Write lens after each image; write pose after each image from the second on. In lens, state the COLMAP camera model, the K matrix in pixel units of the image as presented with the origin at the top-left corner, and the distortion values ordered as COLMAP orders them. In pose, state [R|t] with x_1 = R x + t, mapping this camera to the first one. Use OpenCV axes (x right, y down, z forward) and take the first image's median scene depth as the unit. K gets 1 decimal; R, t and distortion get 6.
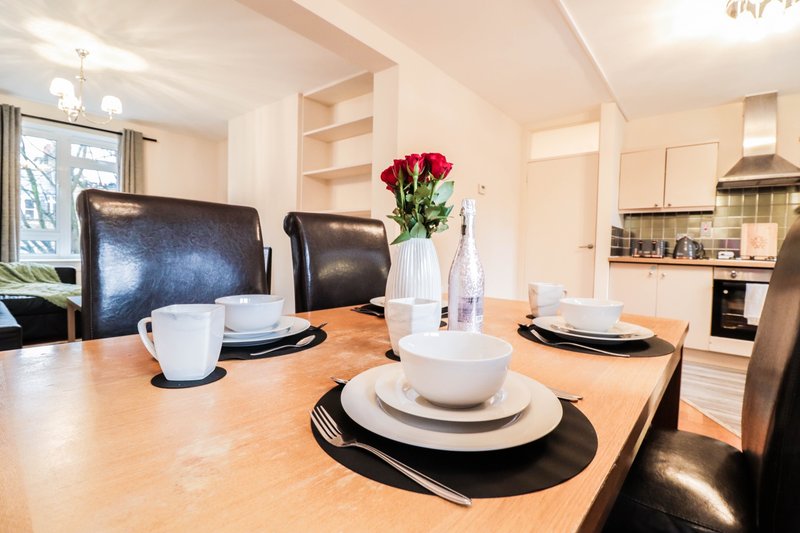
lens RADIAL K [[370.1, 0, 410.4], [0, 370.1, 261.1], [0, 0, 1]] dist [0.000876, -0.013483]
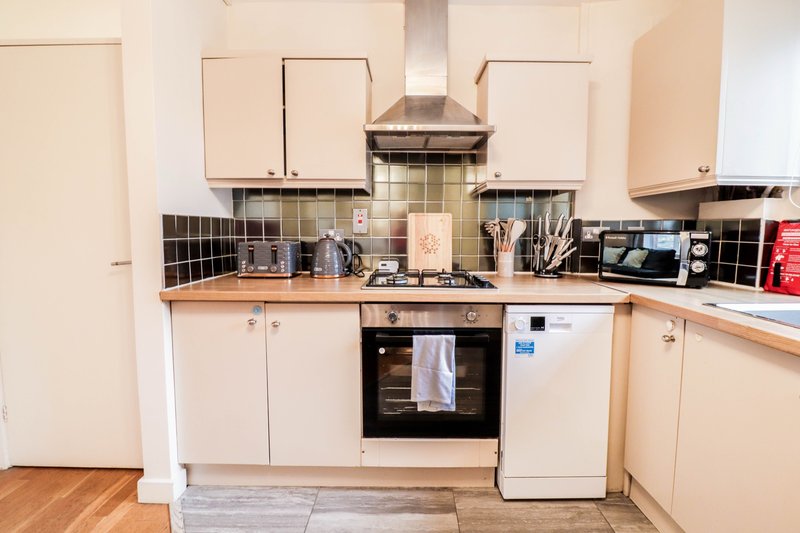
lens RADIAL K [[386.9, 0, 410.6], [0, 386.9, 260.2], [0, 0, 1]] dist [0.001042, -0.016687]
pose [[0.767107, -0.069685, 0.637723, 0.492054], [0.036738, 0.997223, 0.064776, -0.065242], [-0.640466, -0.026262, 0.767537, 0.502724]]
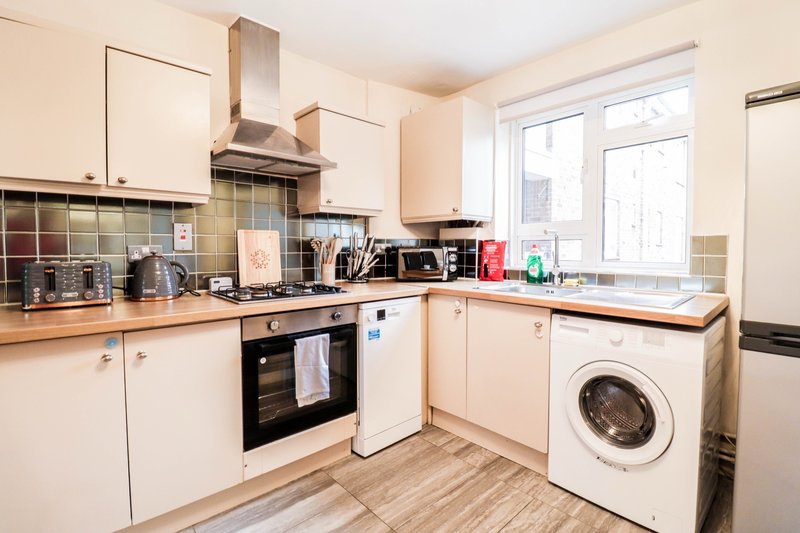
lens RADIAL K [[370.1, 0, 410.4], [0, 370.1, 261.1], [0, 0, 1]] dist [0.000876, -0.013483]
pose [[0.117813, -0.060218, 0.991208, 0.318787], [0.038208, 0.997695, 0.056071, -0.072610], [-0.992300, 0.031266, 0.119842, 0.634541]]
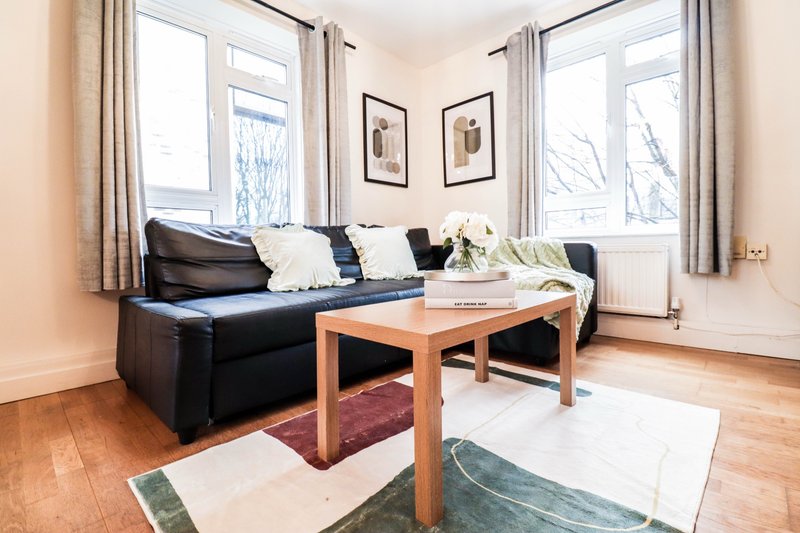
lens RADIAL K [[370.1, 0, 410.4], [0, 370.1, 261.1], [0, 0, 1]] dist [0.000876, -0.013483]
pose [[-0.065808, 0.008536, -0.997796, -0.347277], [-0.017819, 0.999794, 0.009728, 0.051435], [0.997673, 0.018420, -0.065642, 0.856205]]
